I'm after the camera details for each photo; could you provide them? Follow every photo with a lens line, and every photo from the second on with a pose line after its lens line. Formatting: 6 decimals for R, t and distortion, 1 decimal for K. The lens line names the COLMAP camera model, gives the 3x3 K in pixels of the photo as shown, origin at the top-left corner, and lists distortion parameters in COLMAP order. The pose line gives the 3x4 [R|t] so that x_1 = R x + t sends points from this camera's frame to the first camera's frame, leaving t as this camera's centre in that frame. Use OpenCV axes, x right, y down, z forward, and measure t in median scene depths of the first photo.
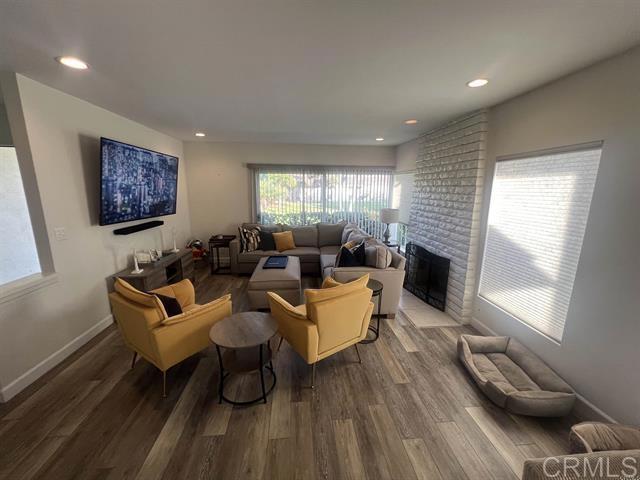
lens RADIAL K [[256.6, 0, 318.3], [0, 256.6, 238.9], [0, 0, 1]] dist [0.001310, 0.000474]
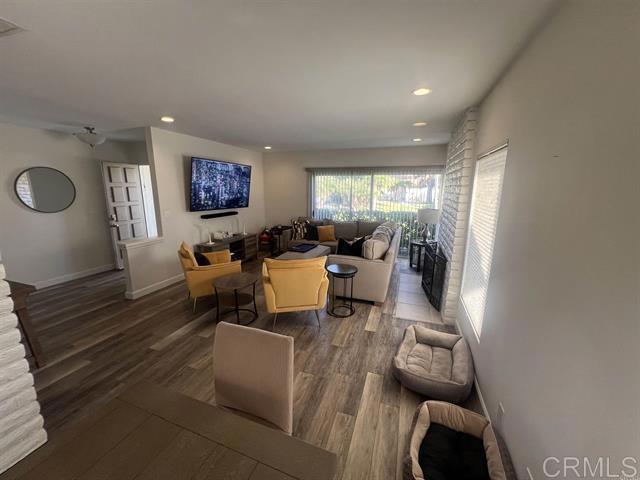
lens RADIAL K [[256.6, 0, 319.0], [0, 256.6, 240.3], [0, 0, 1]] dist [0.001310, 0.000474]
pose [[0.908648, 0.081631, -0.409507, 0.479061], [-0.079554, 0.996585, 0.022137, 0.023334], [0.409916, 0.012463, 0.912038, -0.114157]]
